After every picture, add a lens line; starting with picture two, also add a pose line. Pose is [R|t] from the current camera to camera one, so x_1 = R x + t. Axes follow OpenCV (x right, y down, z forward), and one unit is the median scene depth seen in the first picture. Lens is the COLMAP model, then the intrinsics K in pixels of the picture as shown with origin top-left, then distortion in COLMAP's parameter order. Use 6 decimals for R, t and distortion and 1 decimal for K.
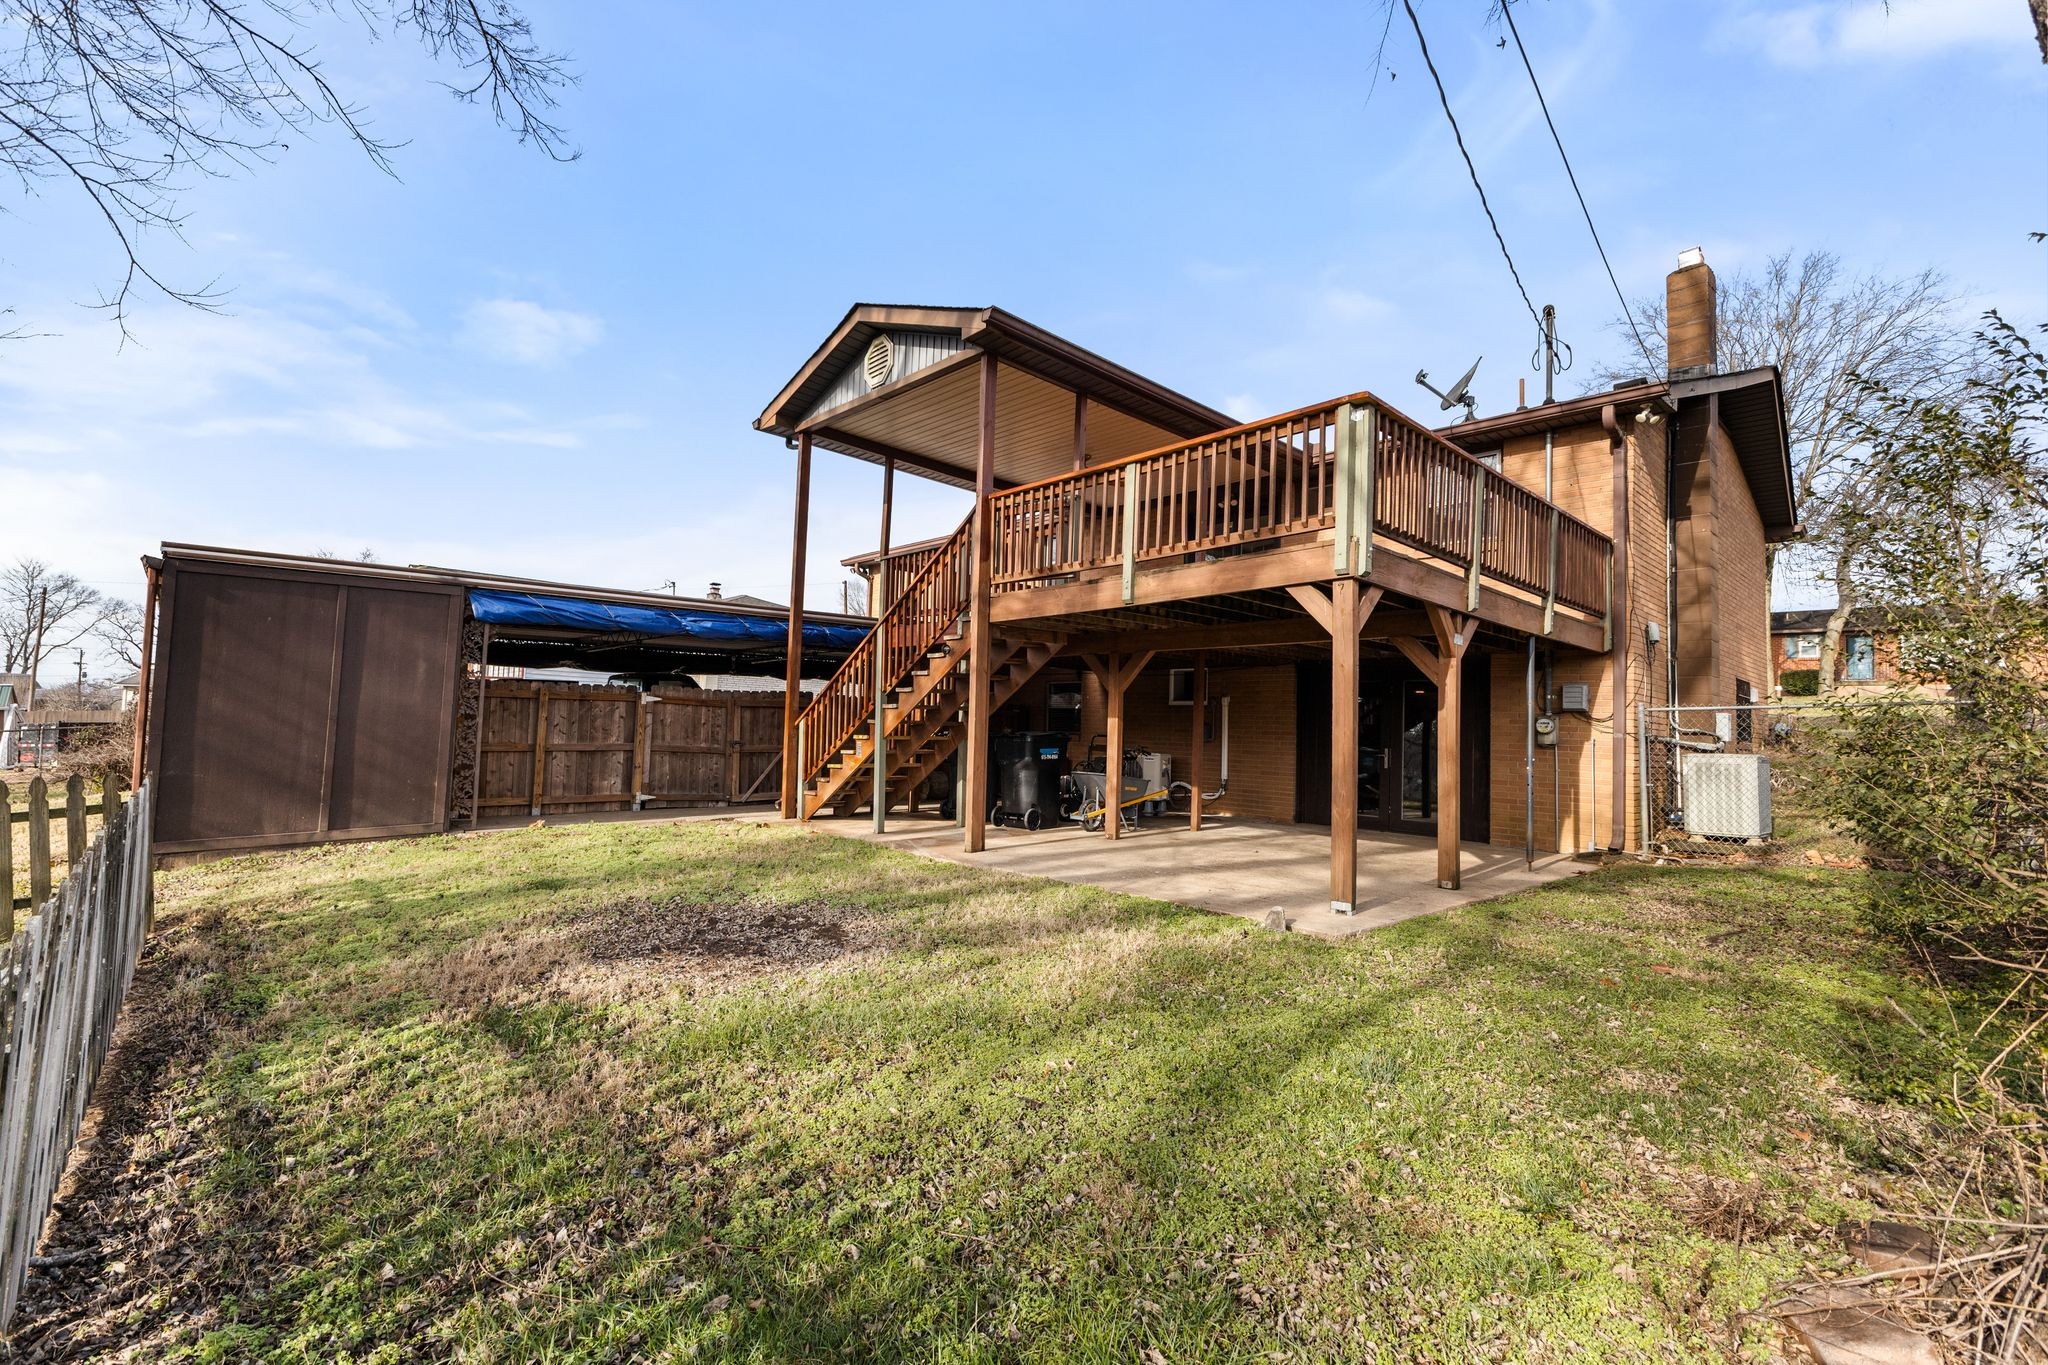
lens RADIAL K [[892.6, 0, 1031.2], [0, 892.6, 673.2], [0, 0, 1]] dist [0.012633, -0.000095]
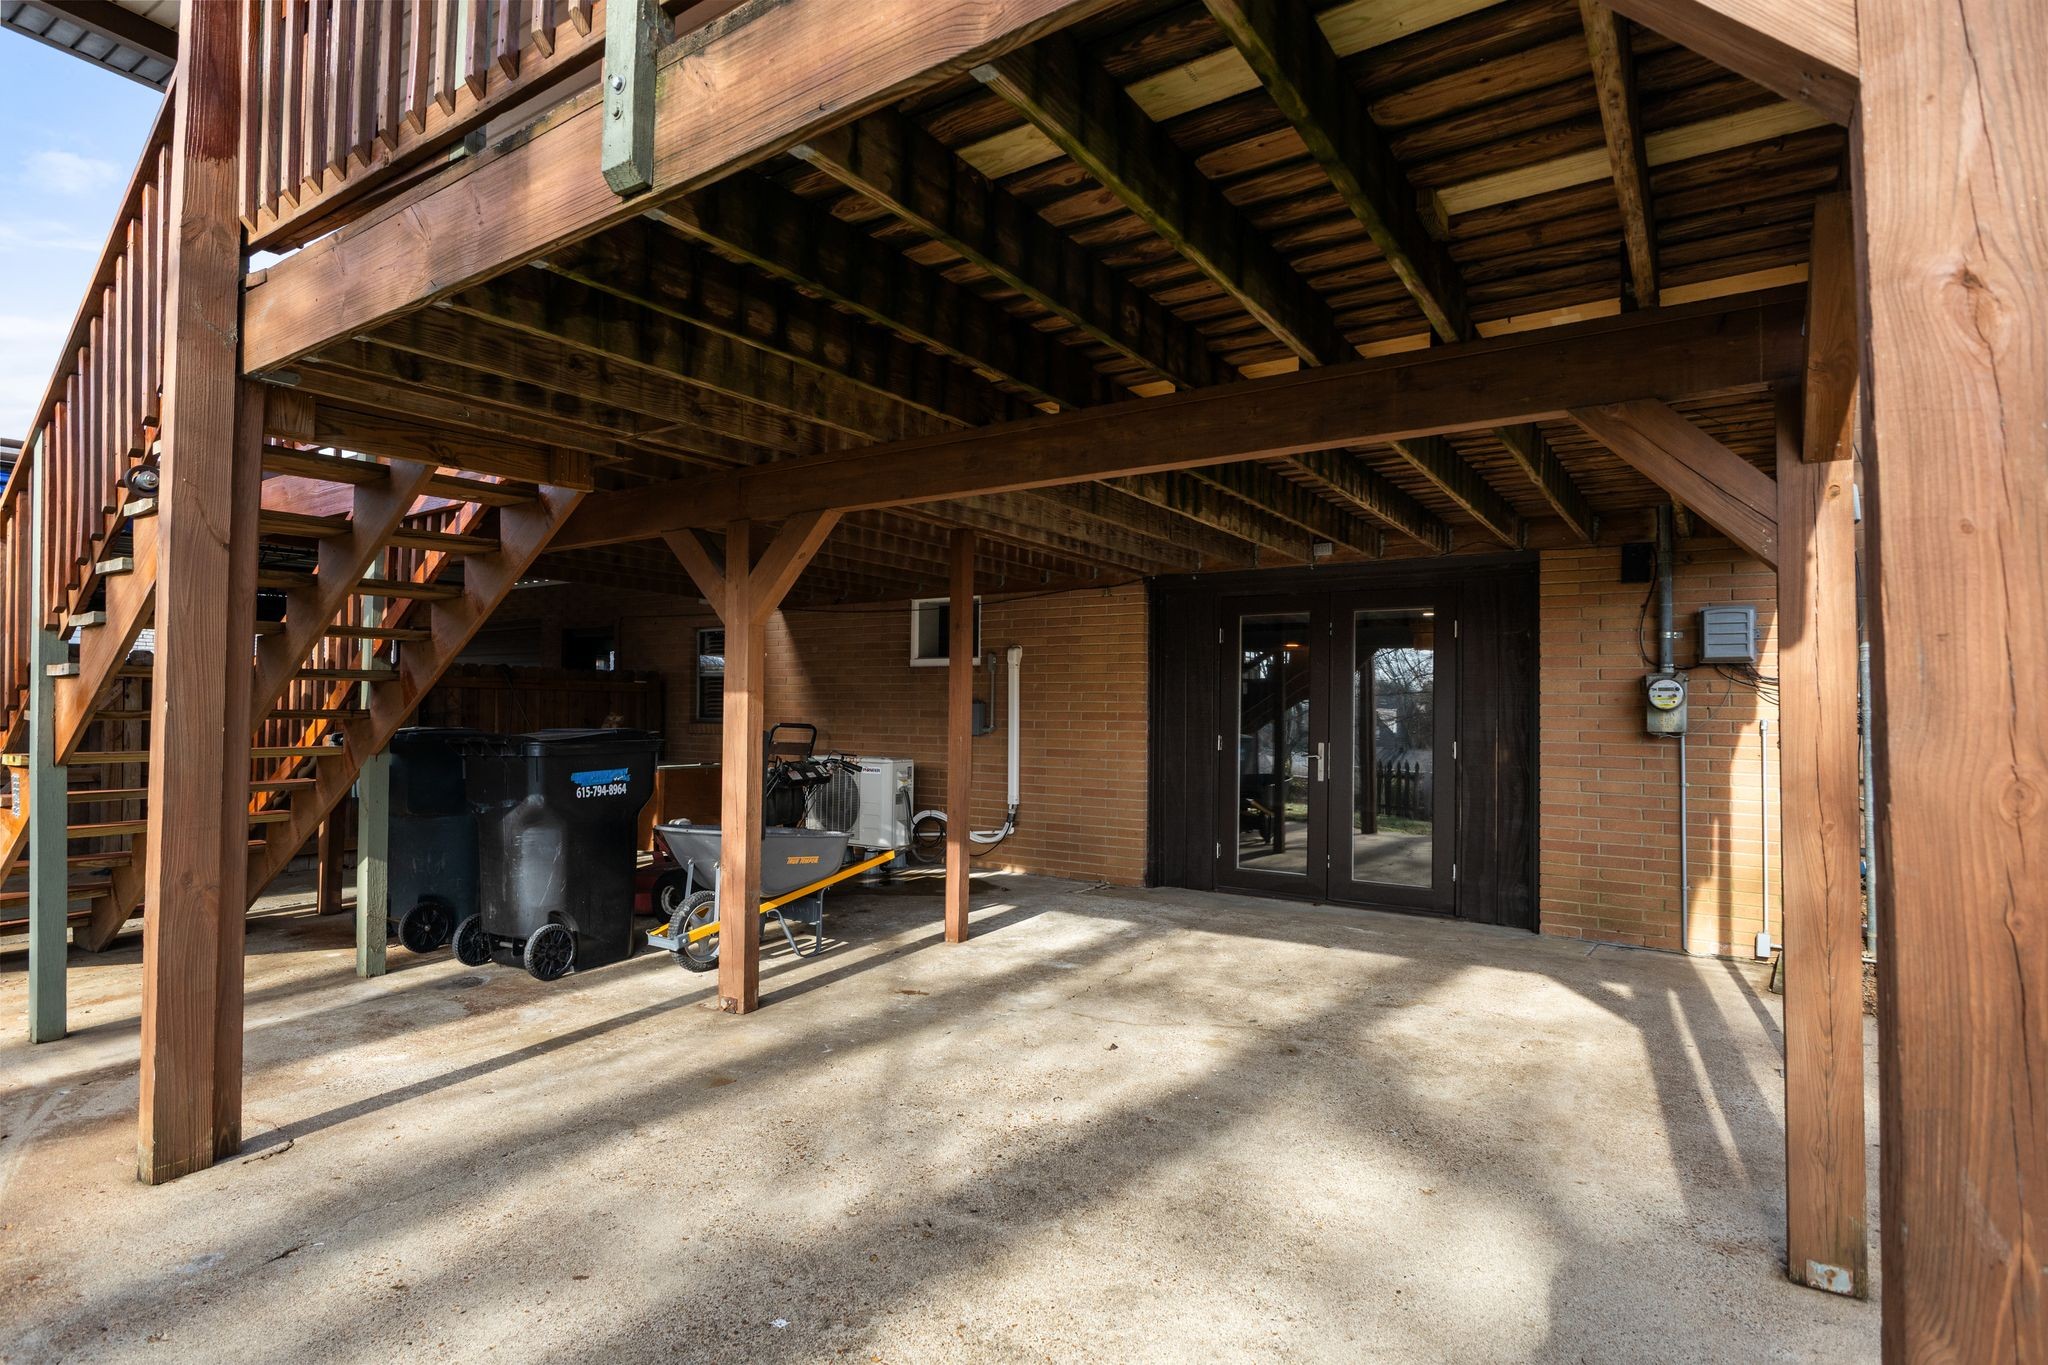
lens RADIAL K [[892.6, 0, 1031.2], [0, 892.6, 673.2], [0, 0, 1]] dist [0.012633, -0.000095]
pose [[0.969355, -0.011476, 0.245397, 0.115292], [0.003841, 0.999494, 0.031572, 0.028780], [-0.245635, -0.029662, 0.968909, 0.574333]]
